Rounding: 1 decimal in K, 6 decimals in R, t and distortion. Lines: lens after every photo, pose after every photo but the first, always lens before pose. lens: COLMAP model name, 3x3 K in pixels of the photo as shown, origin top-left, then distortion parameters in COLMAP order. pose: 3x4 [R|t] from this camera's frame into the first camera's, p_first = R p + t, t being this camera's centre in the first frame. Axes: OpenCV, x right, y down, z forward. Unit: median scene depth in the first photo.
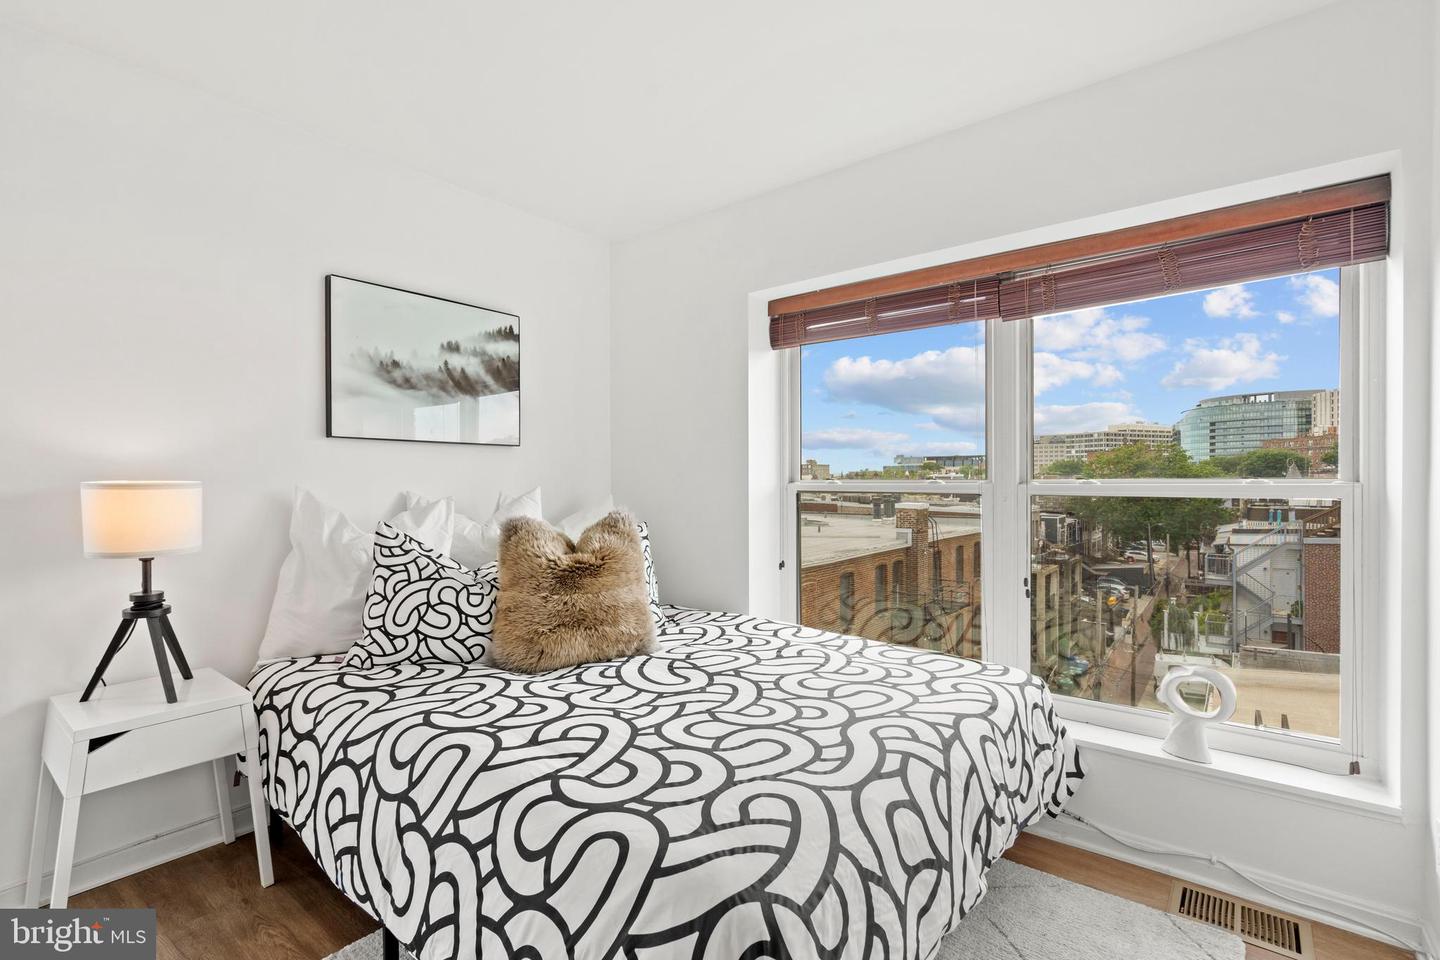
lens RADIAL K [[669.0, 0, 717.7], [0, 669.0, 484.6], [0, 0, 1]] dist [-0.004398, 0.000345]
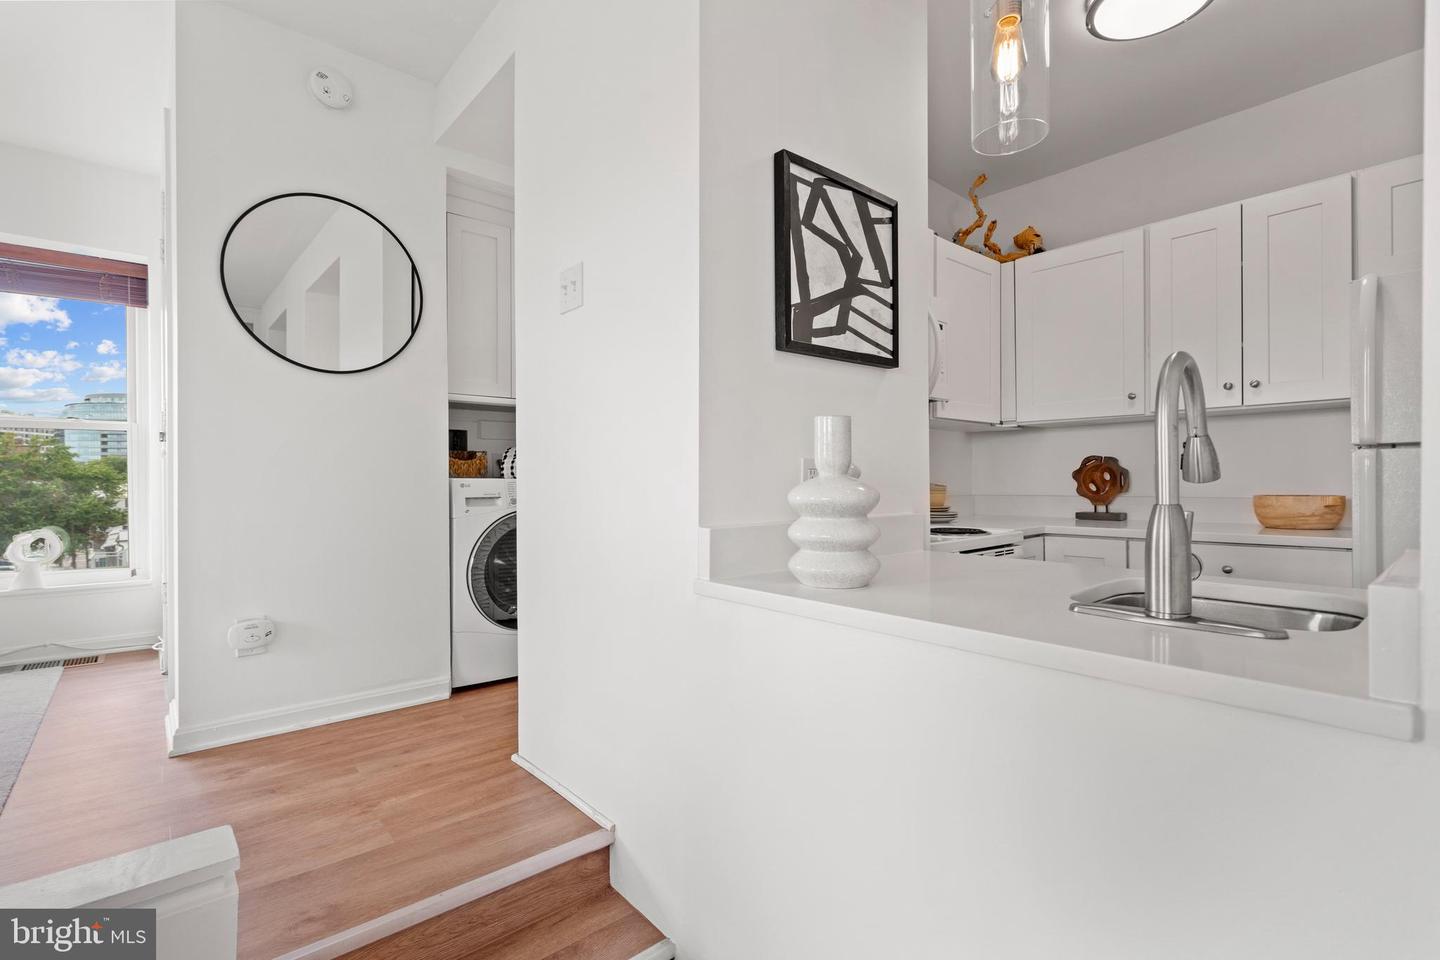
lens RADIAL K [[656.9, 0, 720.0], [0, 656.9, 480.0], [0, 0, 1]] dist [-0.002977, 0.000592]
pose [[0.178707, 0.000359, 0.983902, -0.531781], [0.009788, 0.999950, -0.002143, 0.167431], [-0.983854, 0.010014, 0.178695, -0.900407]]
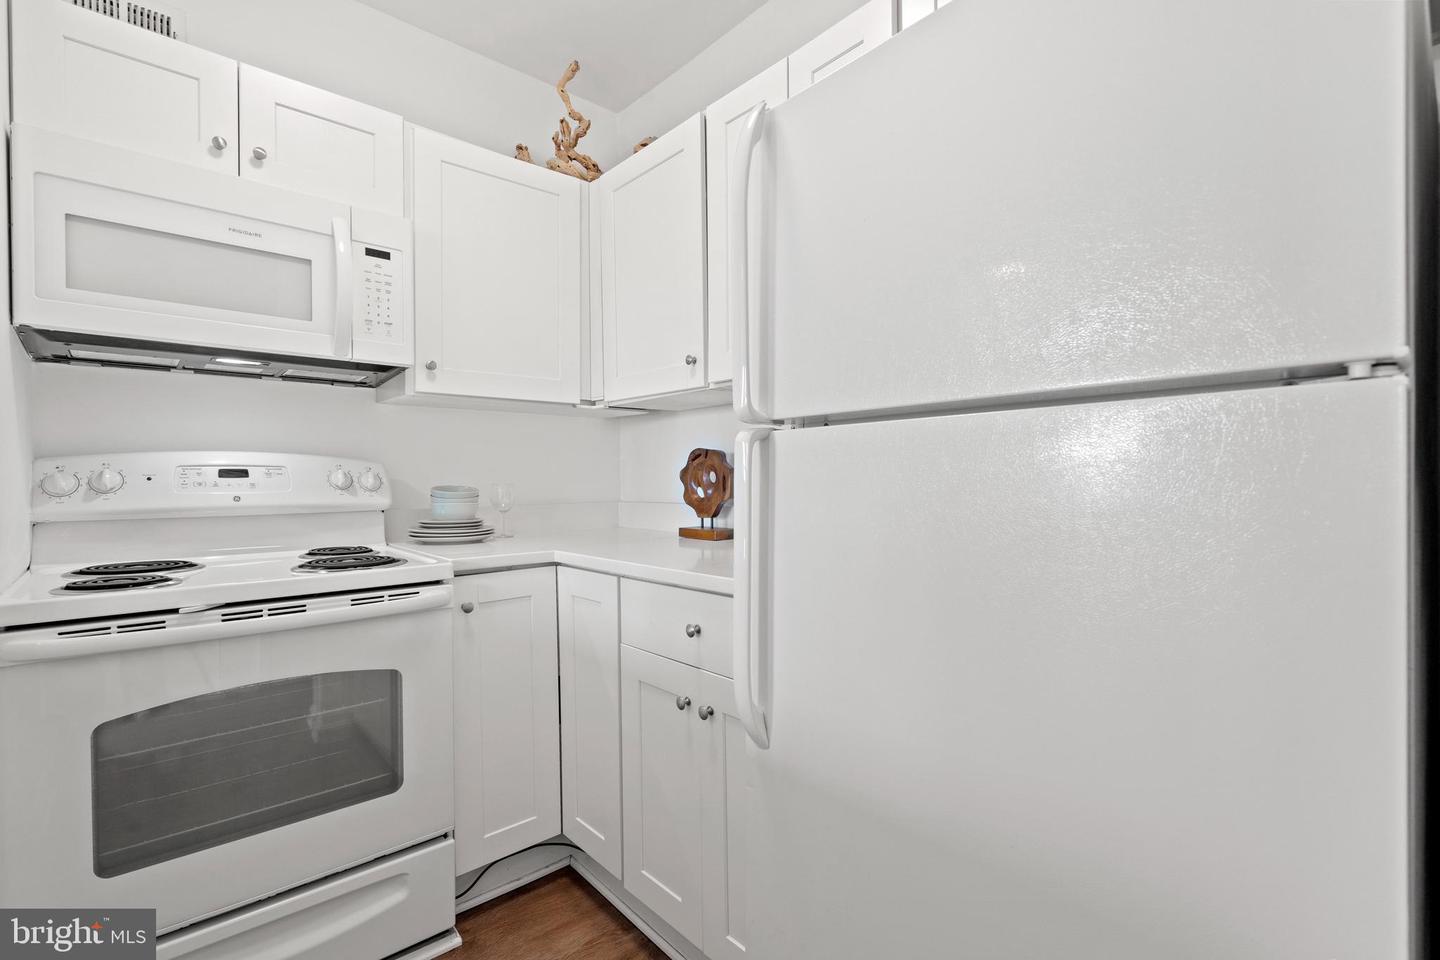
lens RADIAL K [[654.6, 0, 717.4], [0, 654.6, 480.9], [0, 0, 1]] dist [0.000205, 0.000314]
pose [[0.173268, -0.004001, 0.984867, 0.065533], [0.009022, 0.999956, 0.002475, 0.167626], [-0.984833, 0.008456, 0.173296, -1.711954]]
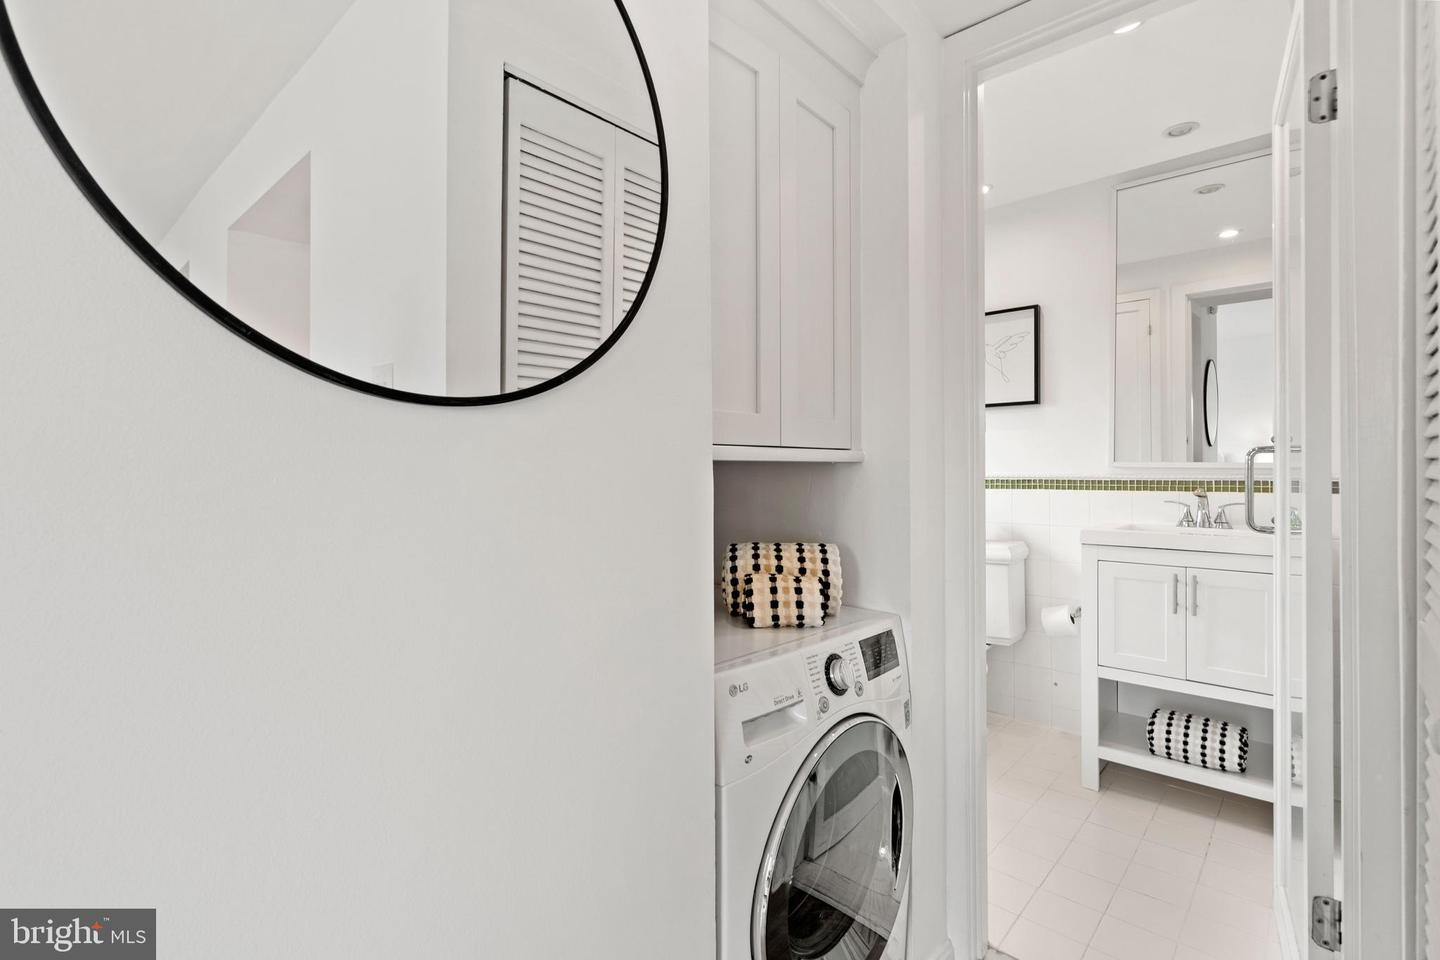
lens RADIAL K [[674.5, 0, 708.2], [0, 674.5, 472.7], [0, 0, 1]] dist [-0.001305, 0.000279]
pose [[0.085156, -0.001653, 0.996366, 0.170309], [0.010916, 0.999940, 0.000726, 0.000884], [-0.996308, 0.010815, 0.085169, -0.166203]]
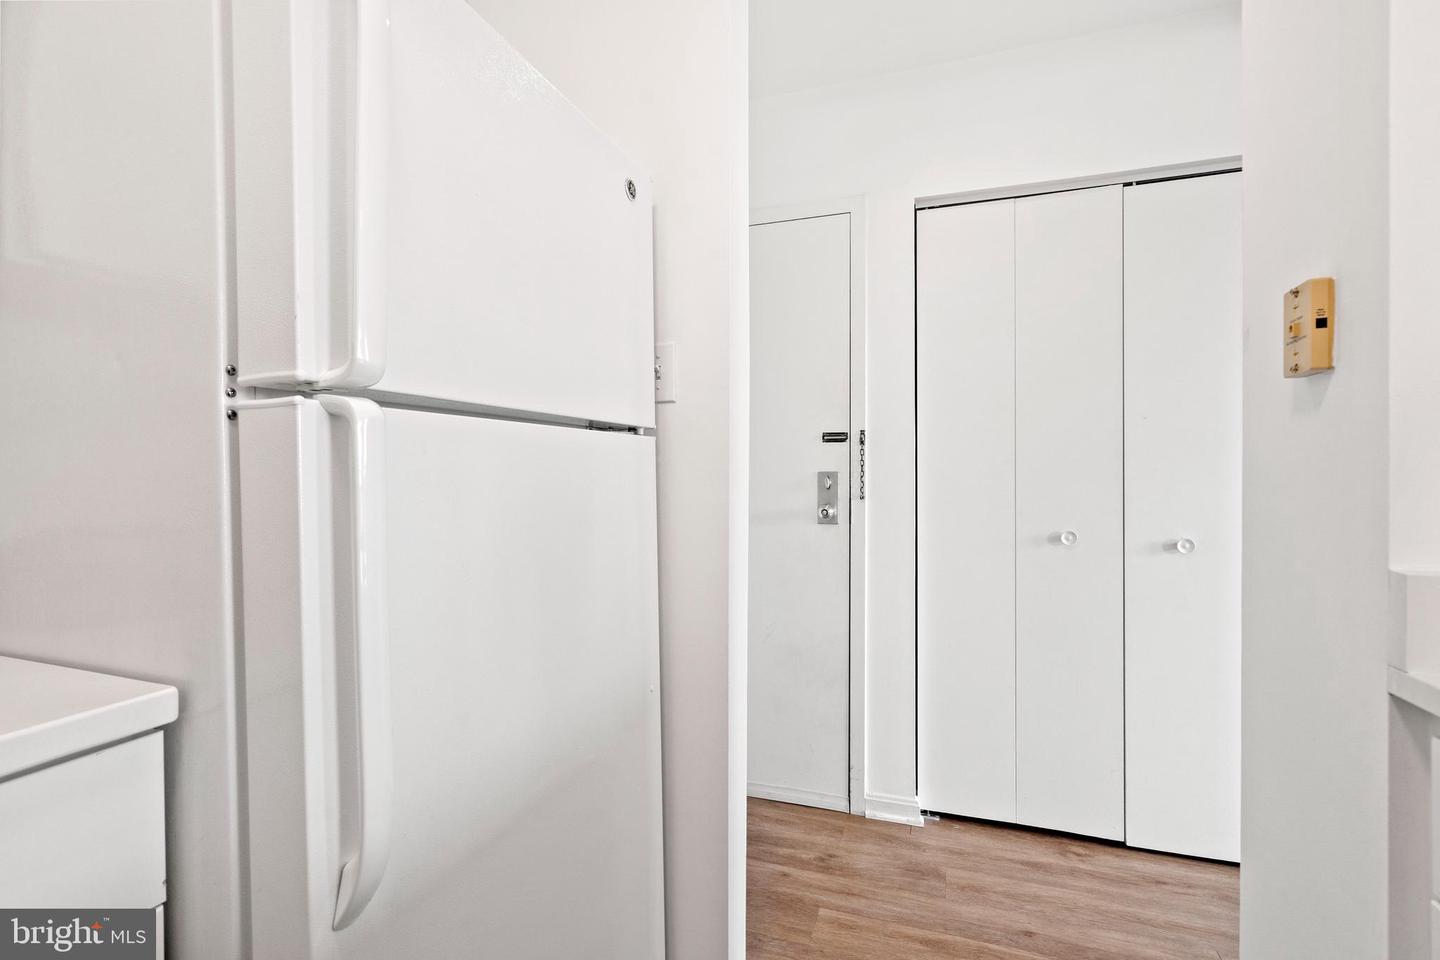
lens RADIAL K [[654.6, 0, 717.4], [0, 654.6, 480.9], [0, 0, 1]] dist [0.000205, 0.000314]
pose [[-0.946436, 0.002876, -0.322878, 0.497654], [-0.001150, 0.999924, 0.012278, 0.165520], [0.322889, 0.011992, -0.946361, -1.310377]]
